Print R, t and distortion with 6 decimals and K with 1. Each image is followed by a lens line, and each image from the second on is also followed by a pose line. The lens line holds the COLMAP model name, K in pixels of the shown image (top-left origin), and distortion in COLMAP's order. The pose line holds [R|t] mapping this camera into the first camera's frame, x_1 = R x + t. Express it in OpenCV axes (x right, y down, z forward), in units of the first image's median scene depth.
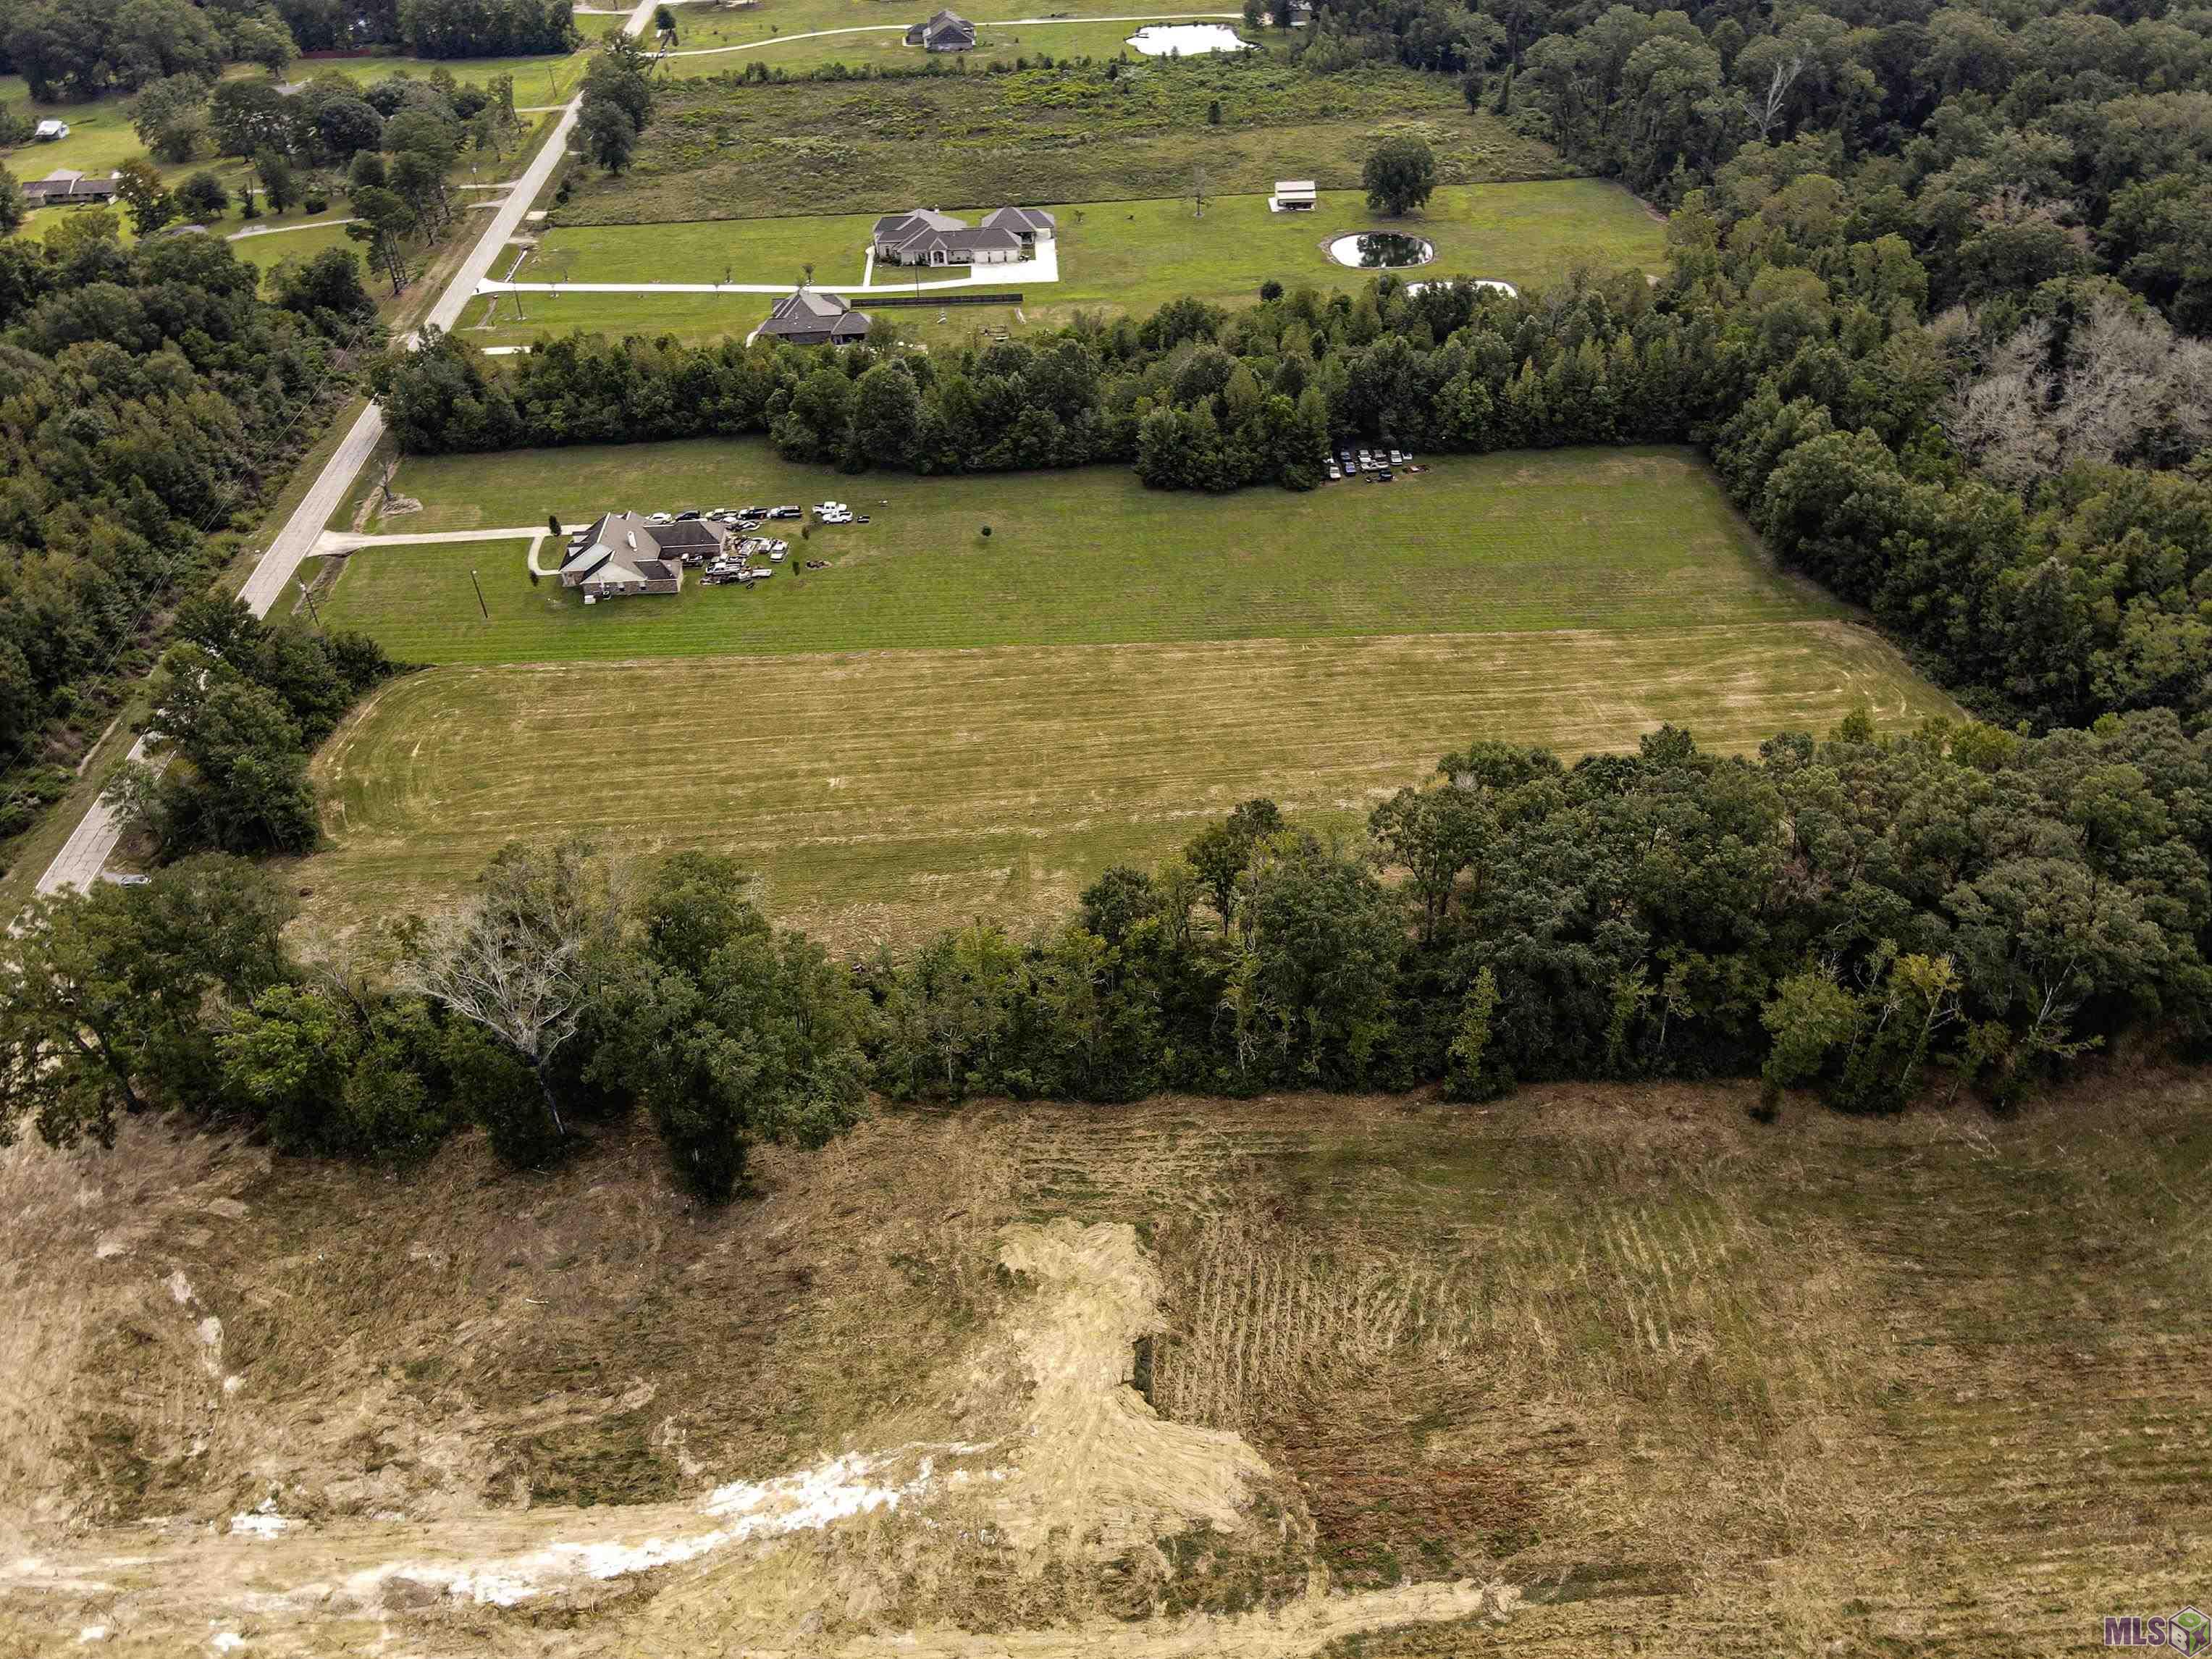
lens RADIAL K [[1609.3, 0, 1106.0], [0, 1609.3, 829.5], [0, 0, 1]] dist [0.006927, 0.012521]
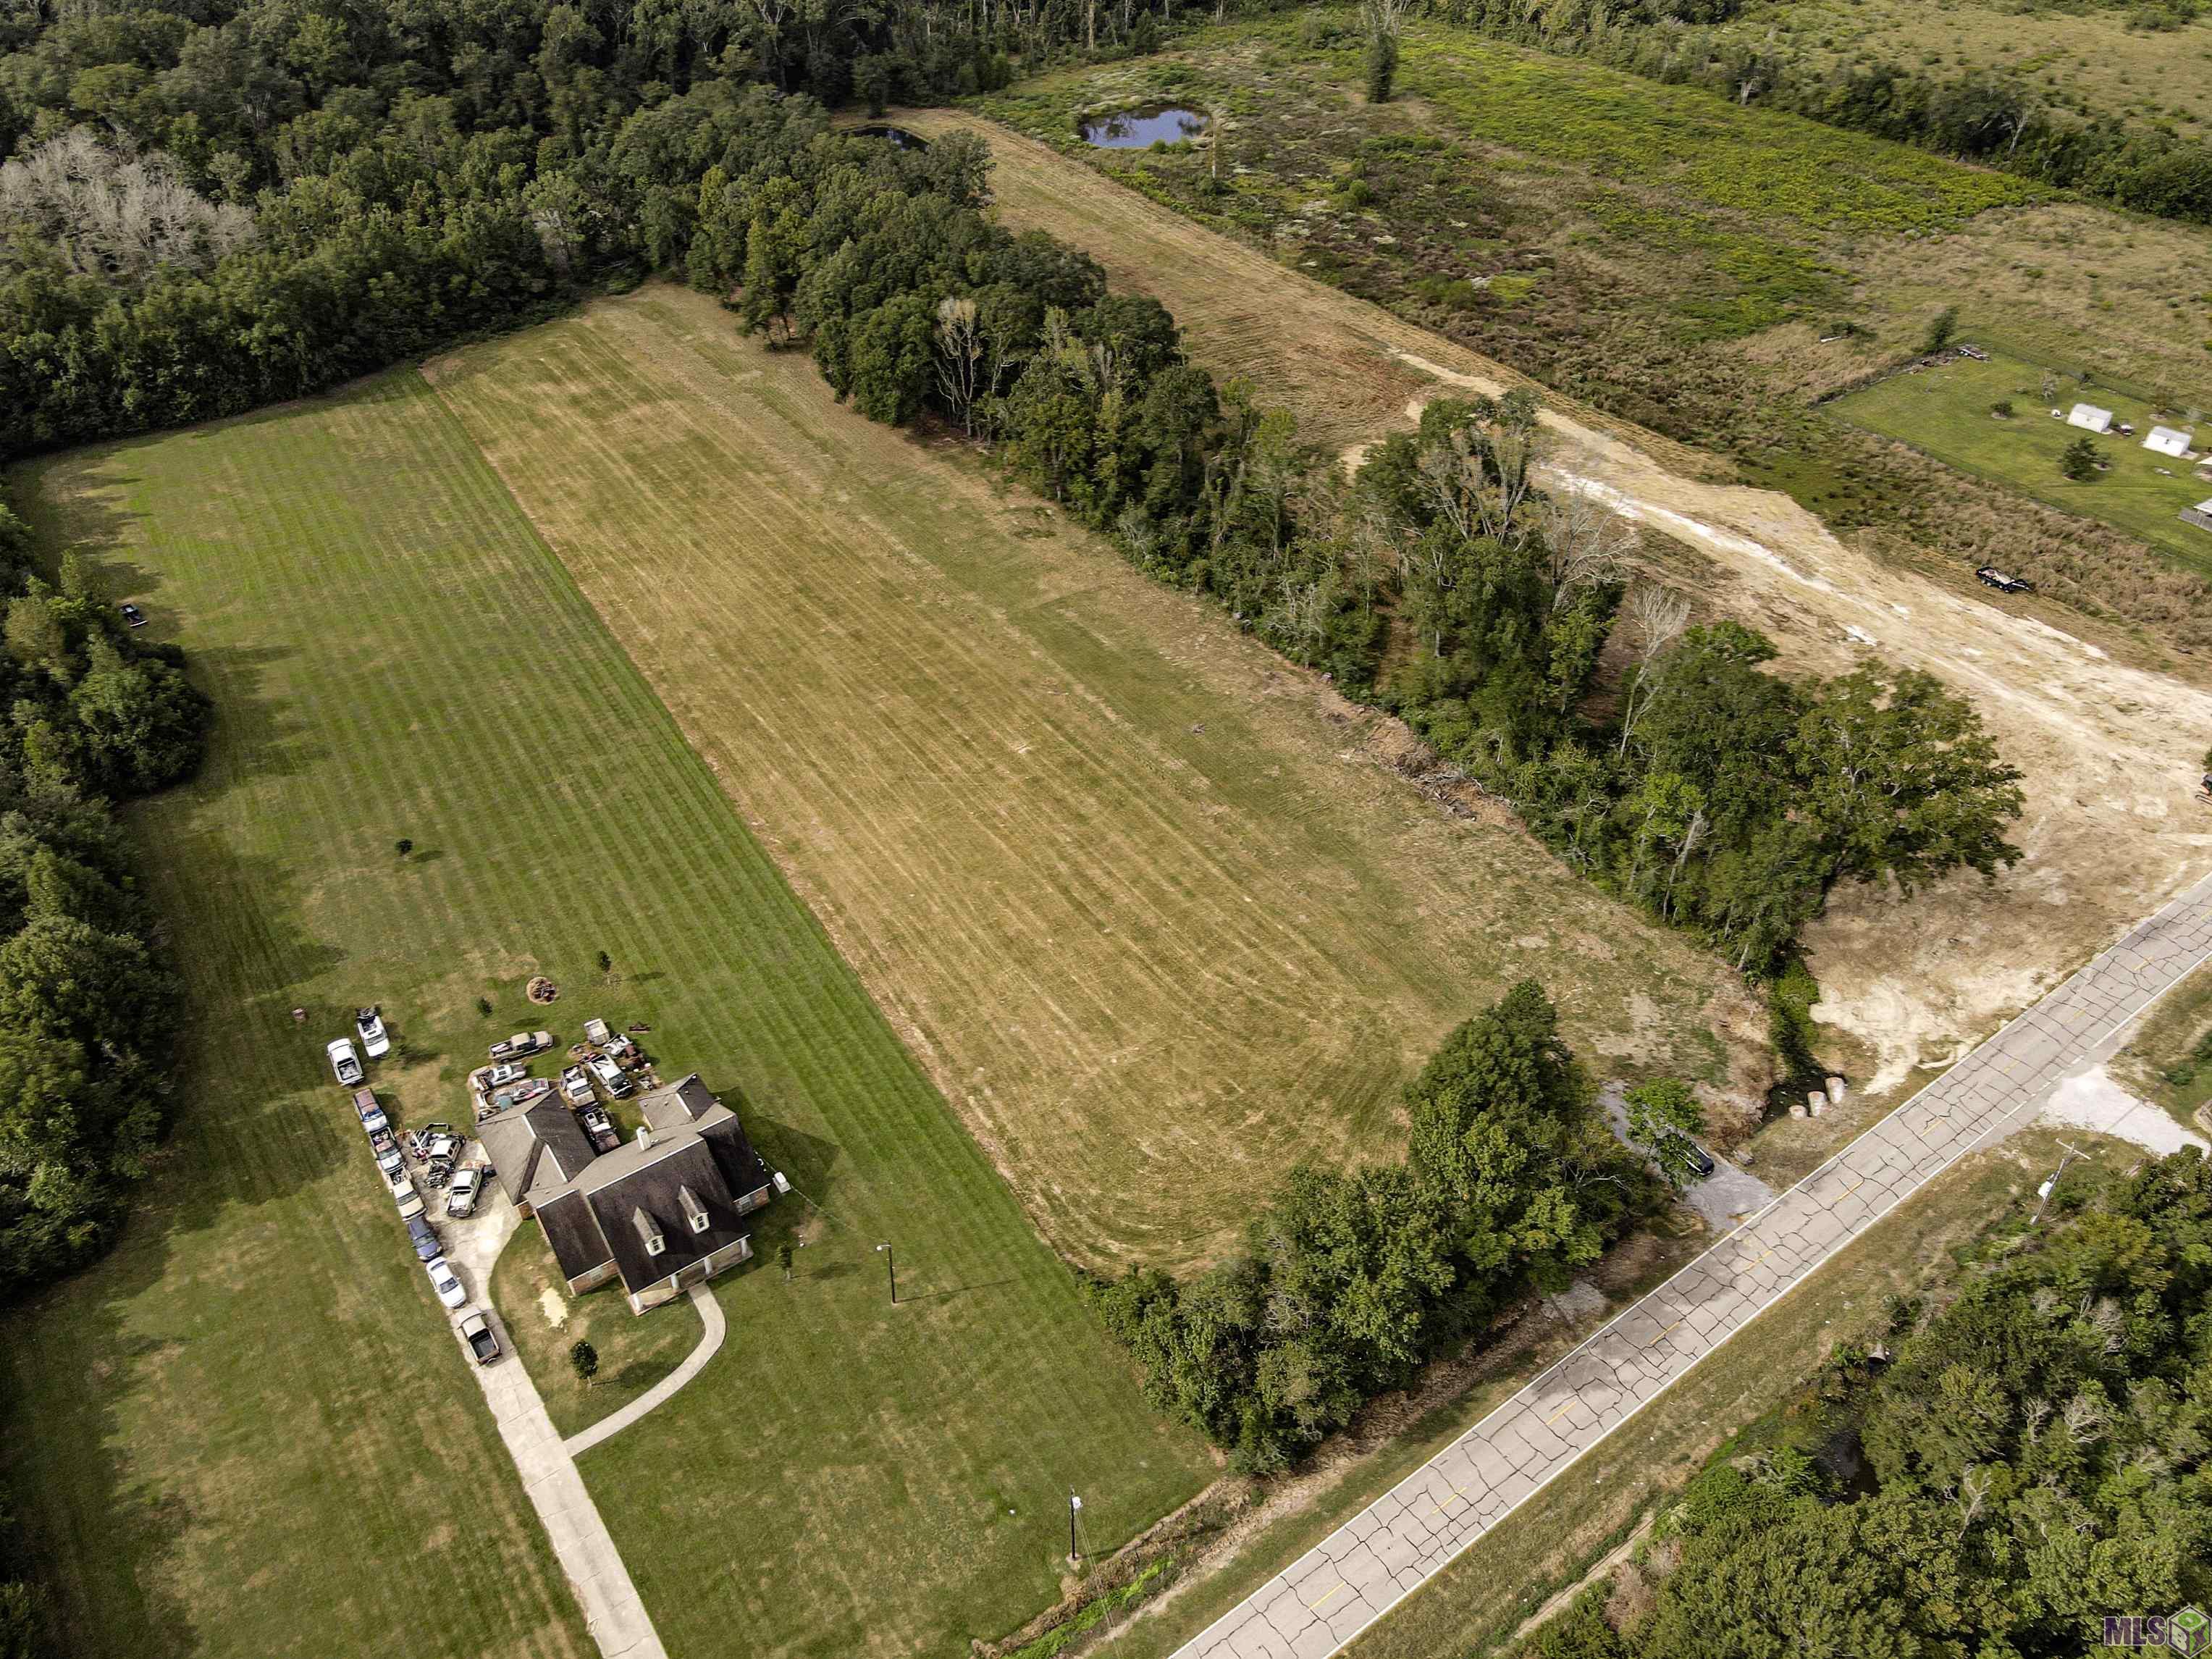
lens RADIAL K [[1609.3, 0, 1106.0], [0, 1609.3, 829.5], [0, 0, 1]] dist [0.006927, 0.012521]
pose [[-0.516672, -0.522211, 0.678488, -1.146249], [0.544674, 0.410945, 0.731064, -0.887190], [-0.660591, 0.747275, 0.072111, 1.338336]]
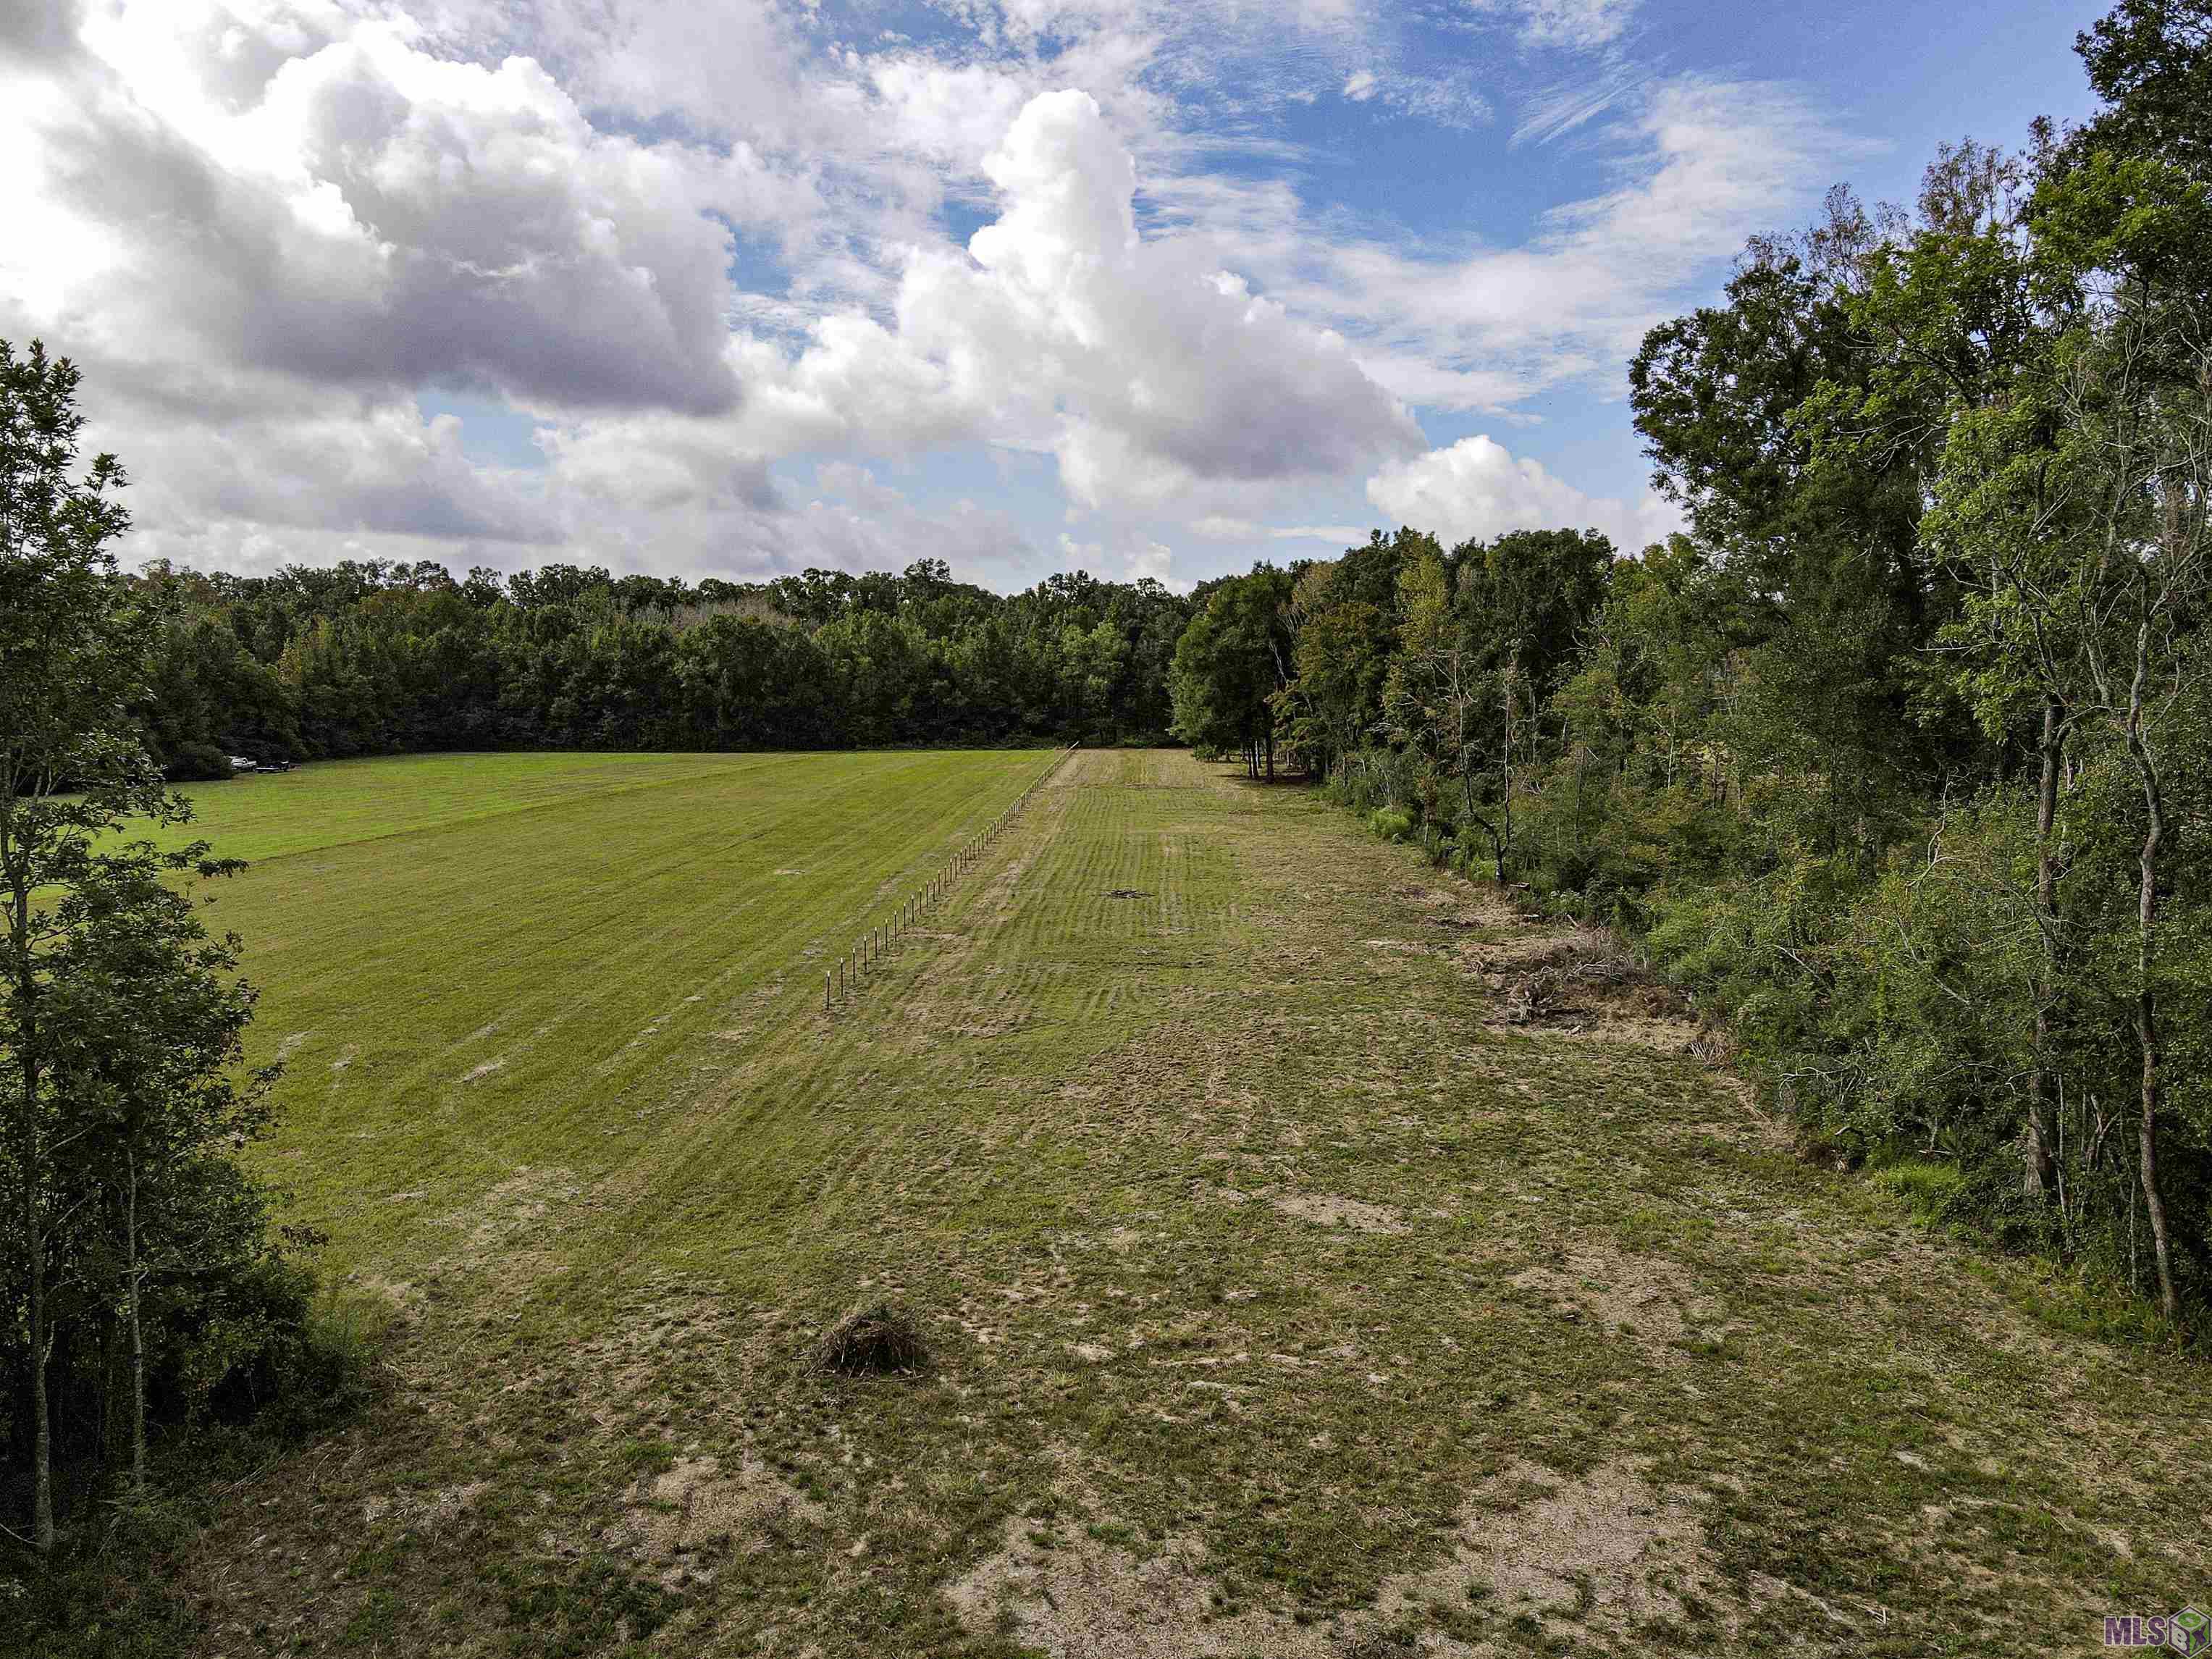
lens RADIAL K [[1609.3, 0, 1106.0], [0, 1609.3, 829.5], [0, 0, 1]] dist [0.006927, 0.012521]
pose [[0.102749, -0.058533, 0.992984, -0.803846], [0.618712, 0.785418, -0.017724, 0.035888], [-0.778869, 0.616192, 0.116916, 1.260814]]
